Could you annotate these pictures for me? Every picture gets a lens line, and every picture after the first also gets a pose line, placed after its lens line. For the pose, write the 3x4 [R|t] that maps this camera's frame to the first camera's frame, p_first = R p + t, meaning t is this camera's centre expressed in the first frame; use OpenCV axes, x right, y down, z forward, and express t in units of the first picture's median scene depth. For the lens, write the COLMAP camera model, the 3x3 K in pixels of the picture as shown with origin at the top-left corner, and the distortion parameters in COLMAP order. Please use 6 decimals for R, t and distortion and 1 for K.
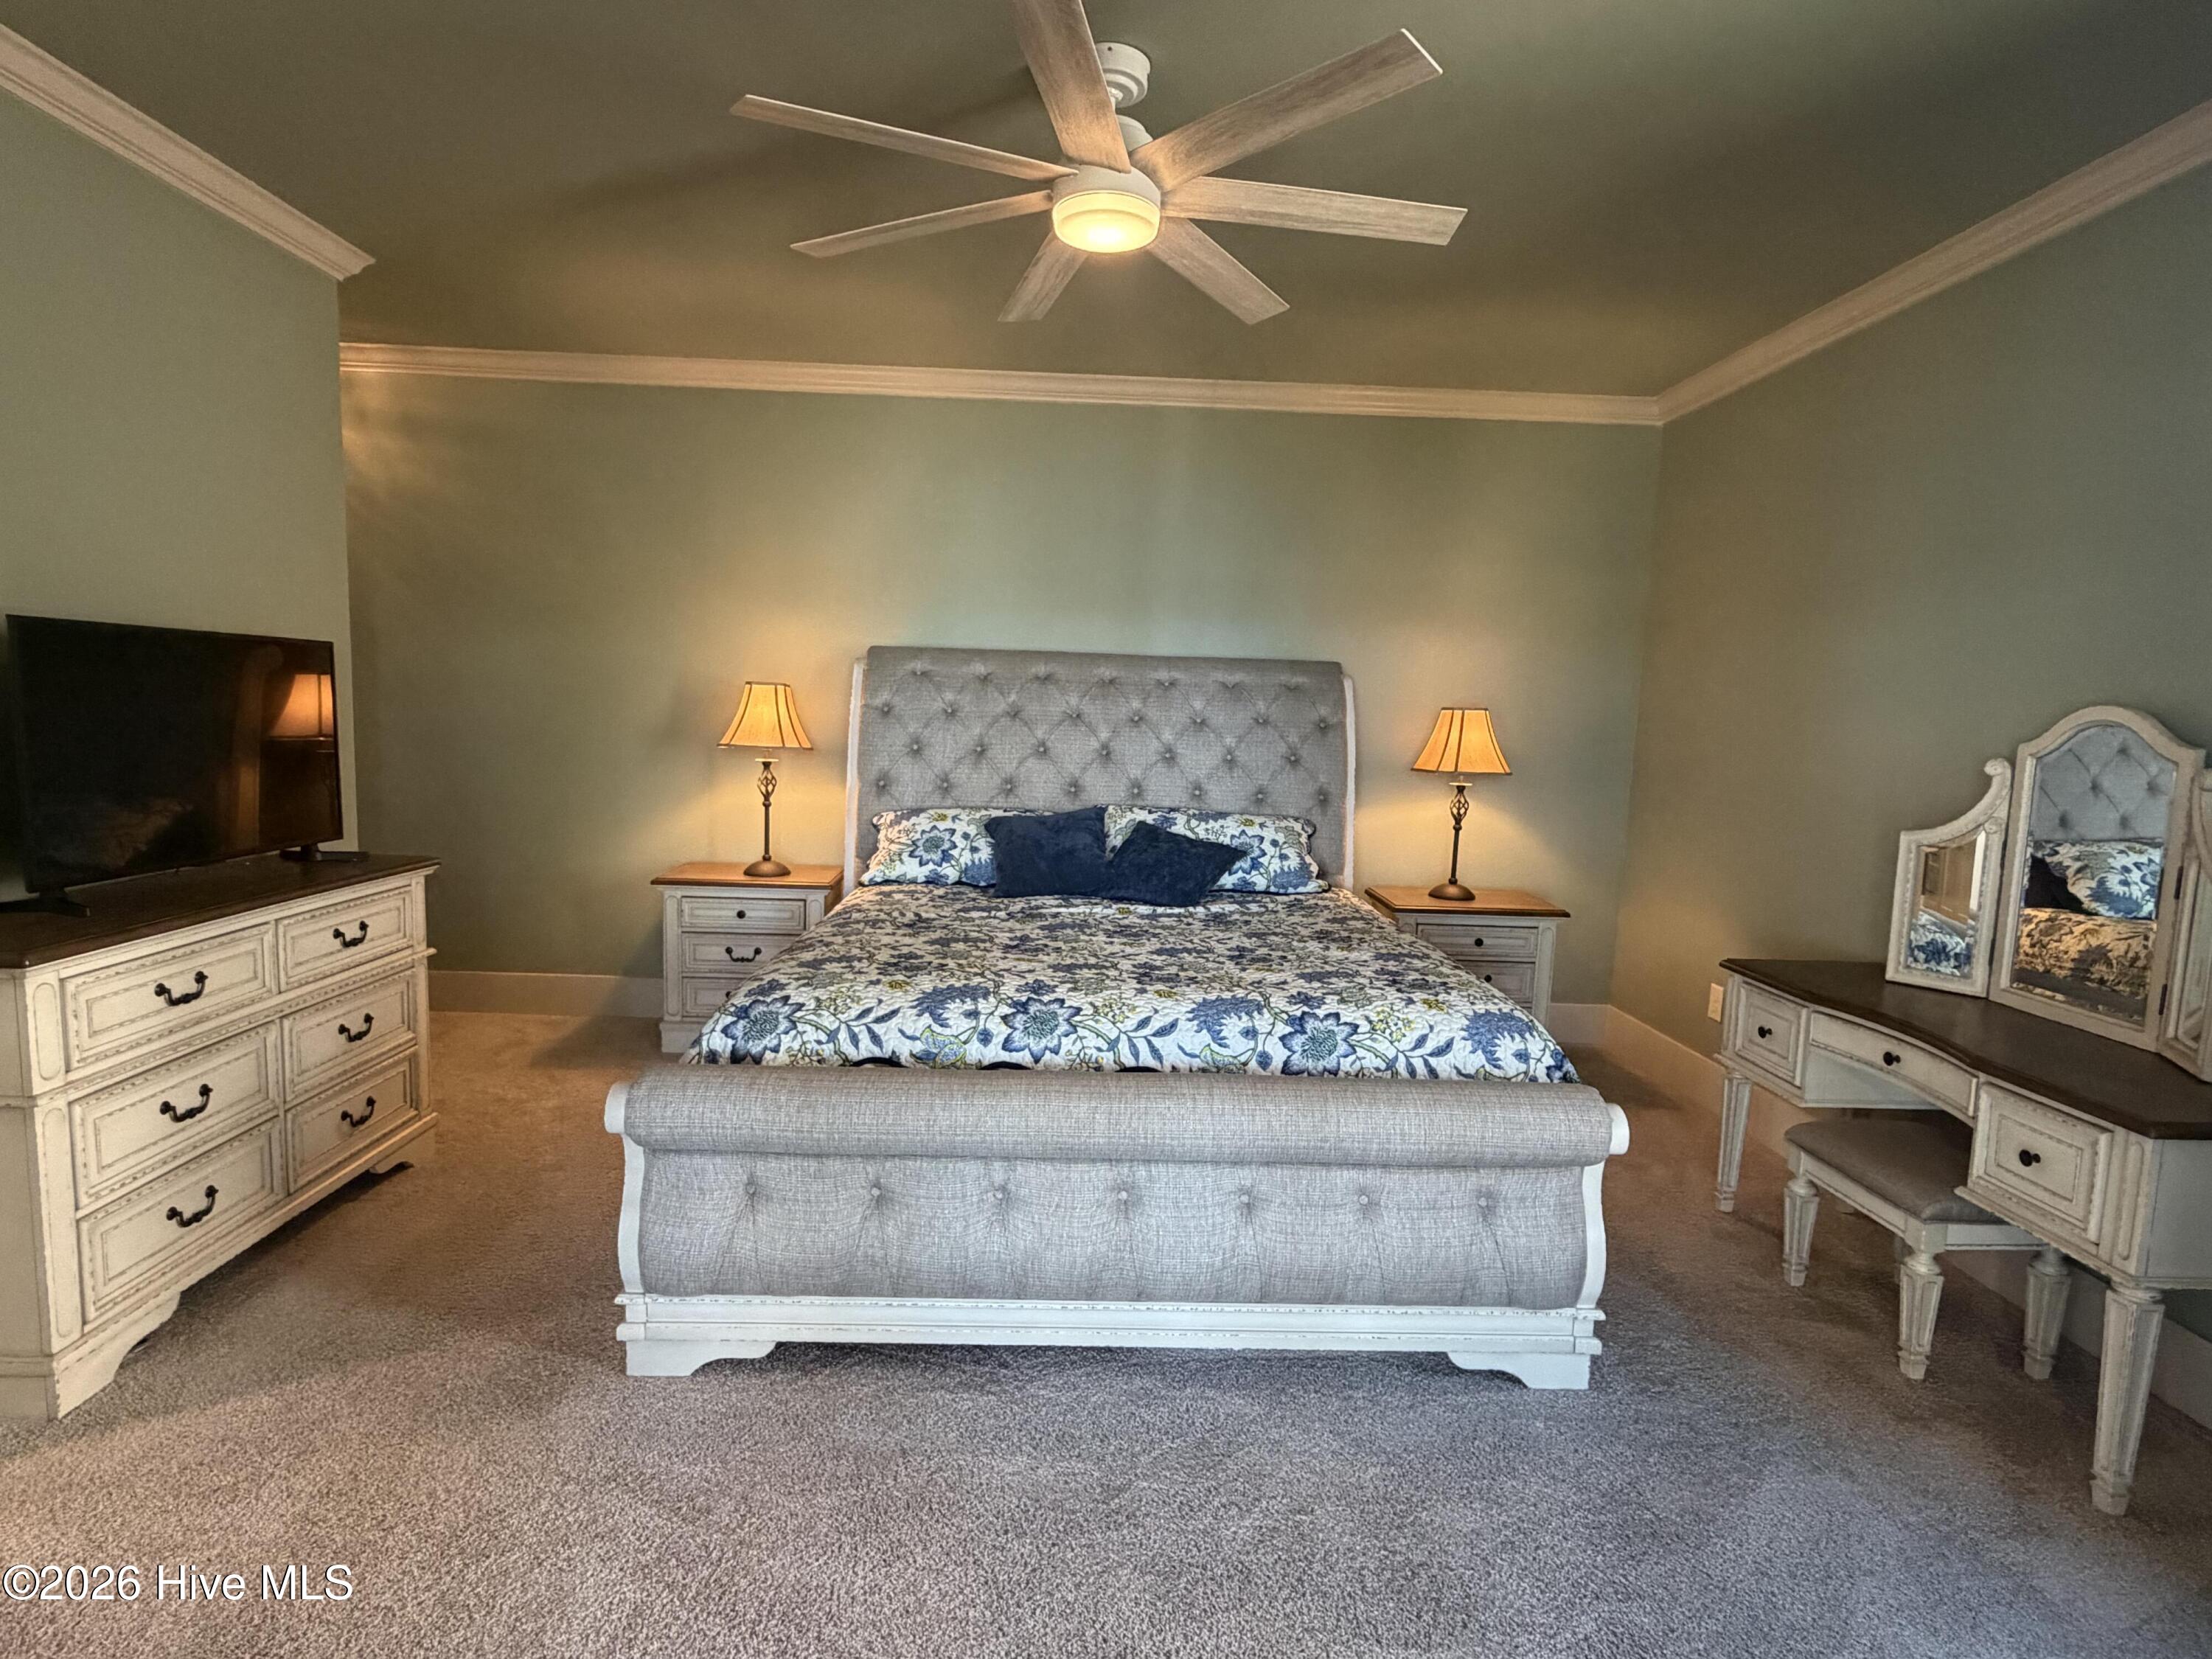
lens RADIAL K [[1144.6, 0, 1109.6], [0, 1144.6, 833.0], [0, 0, 1]] dist [0.000325, 0.002140]
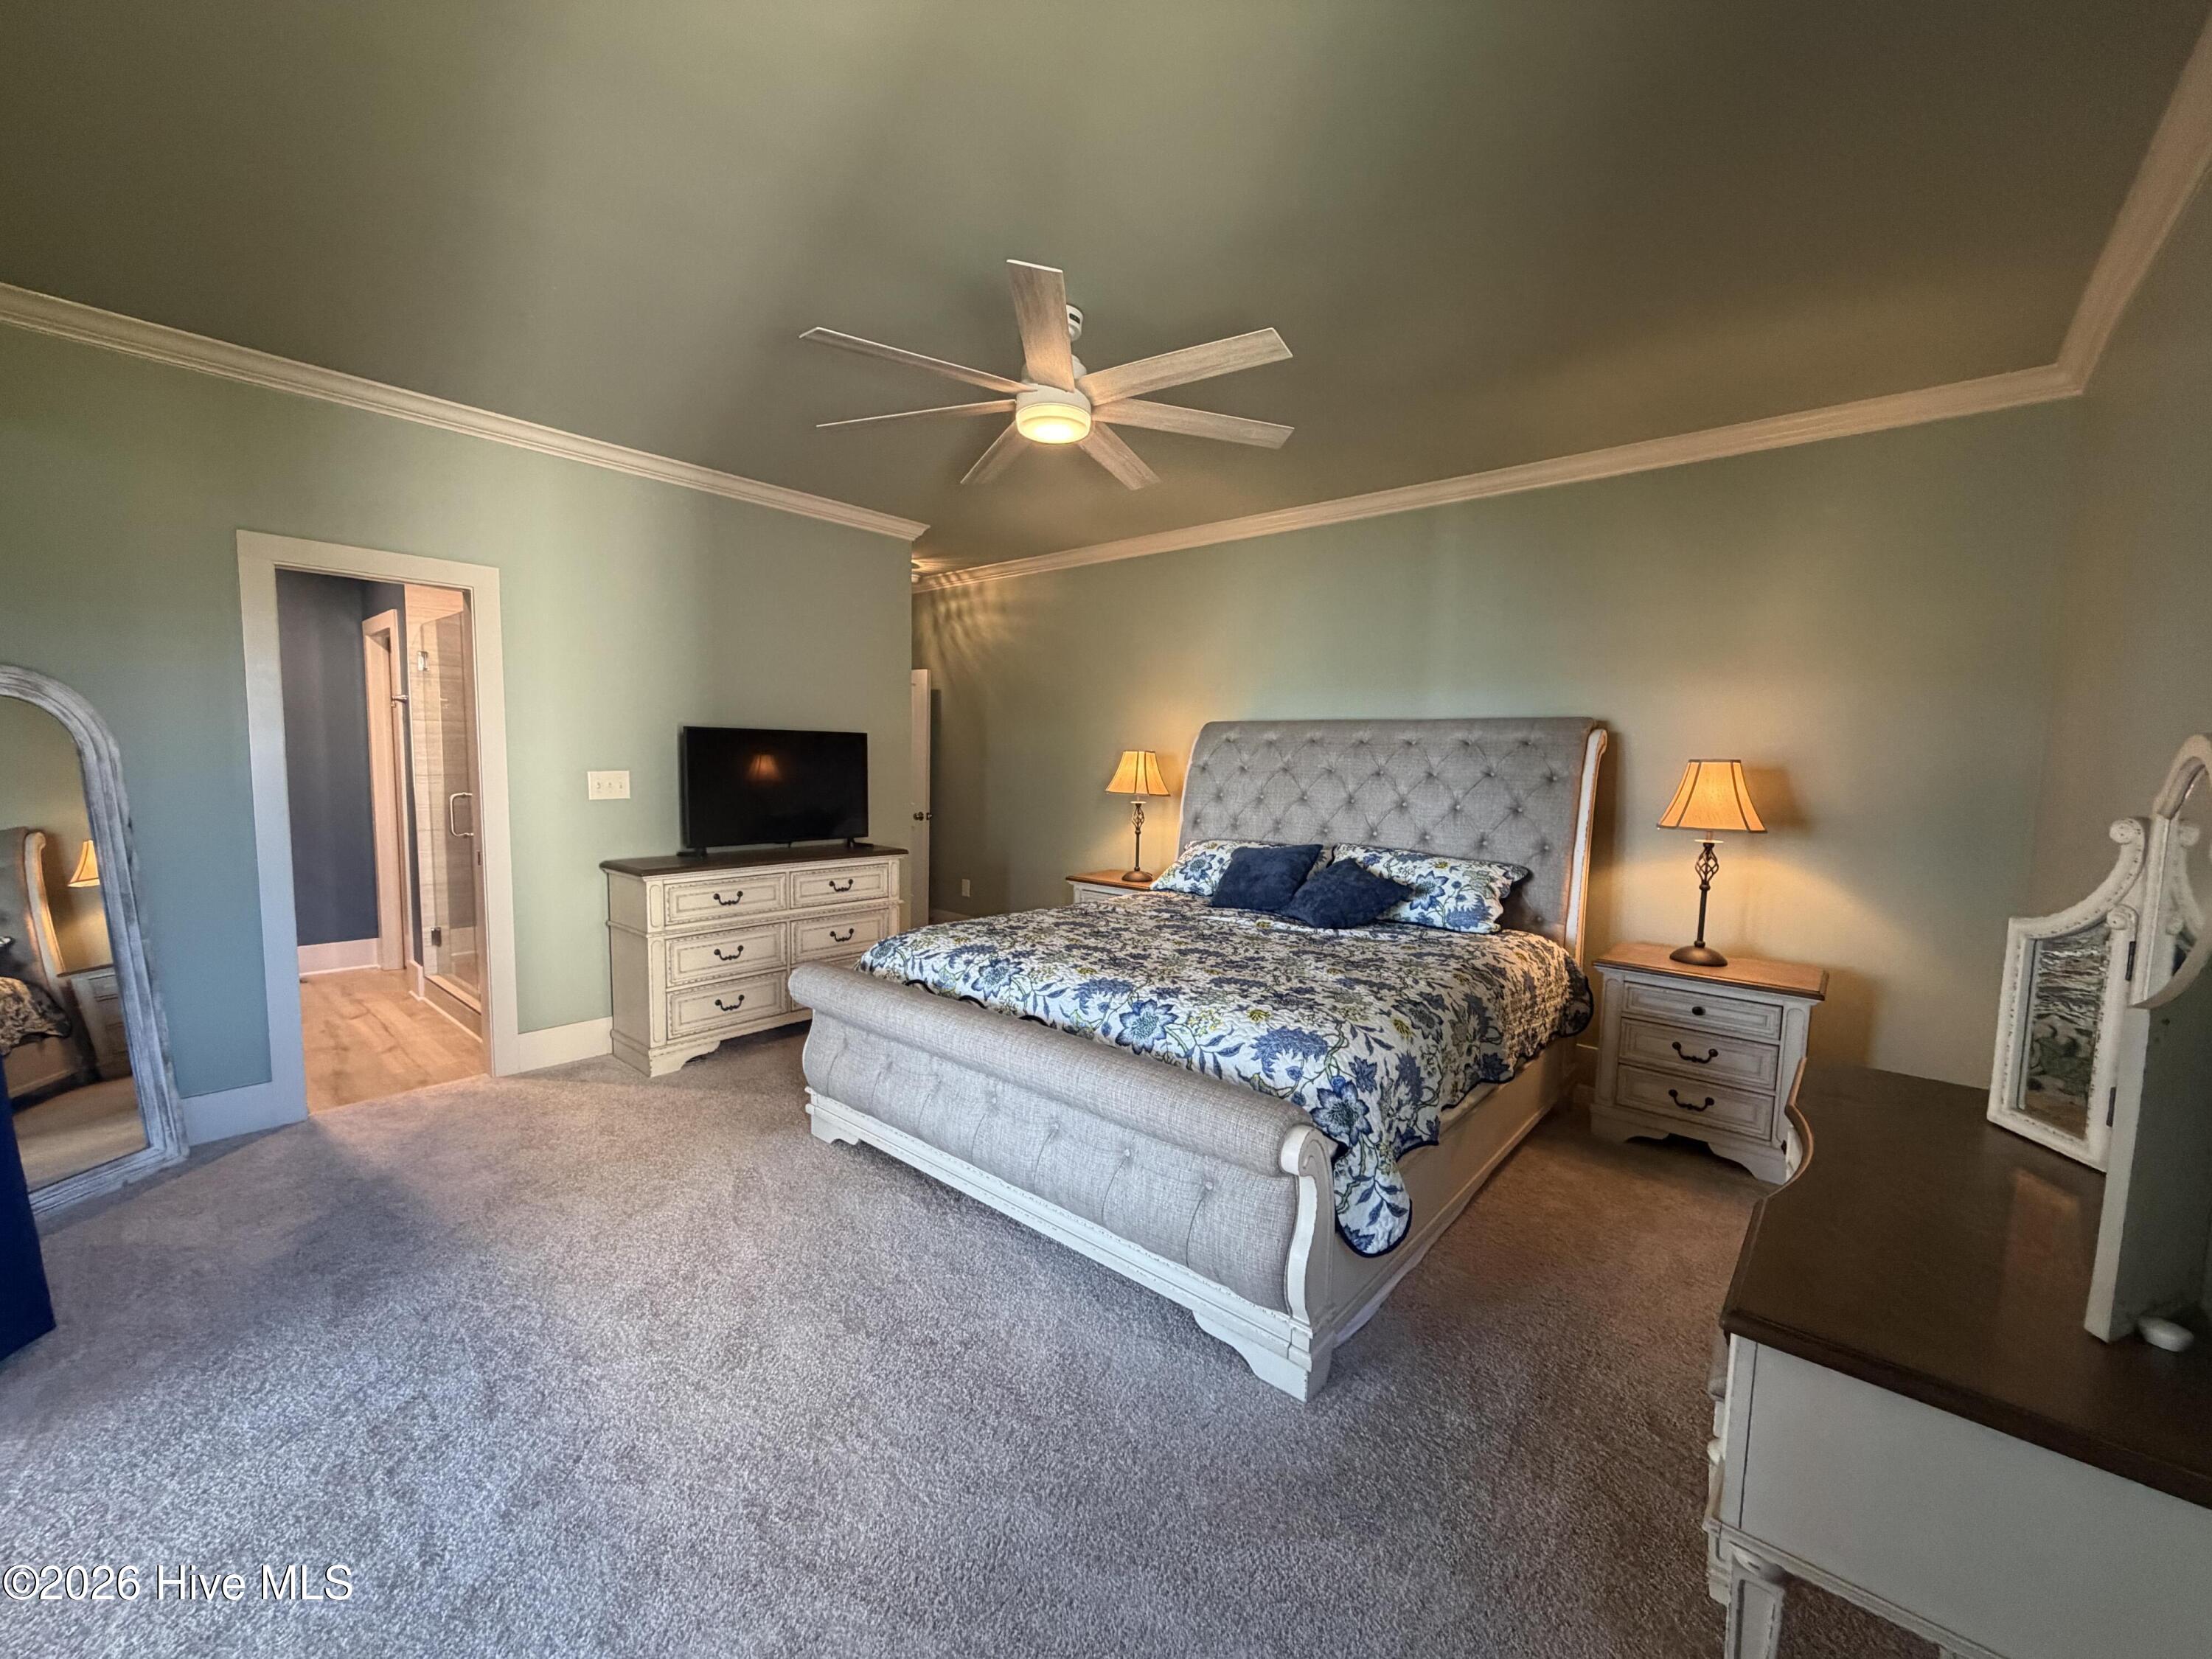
lens RADIAL K [[881.4, 0, 1100.4], [0, 881.4, 832.0], [0, 0, 1]] dist [-0.001862, -0.000561]
pose [[0.736400, 0.039991, -0.675363, 0.730249], [-0.069335, 0.997456, -0.016538, -0.006499], [0.672984, 0.059005, 0.737300, 0.228806]]
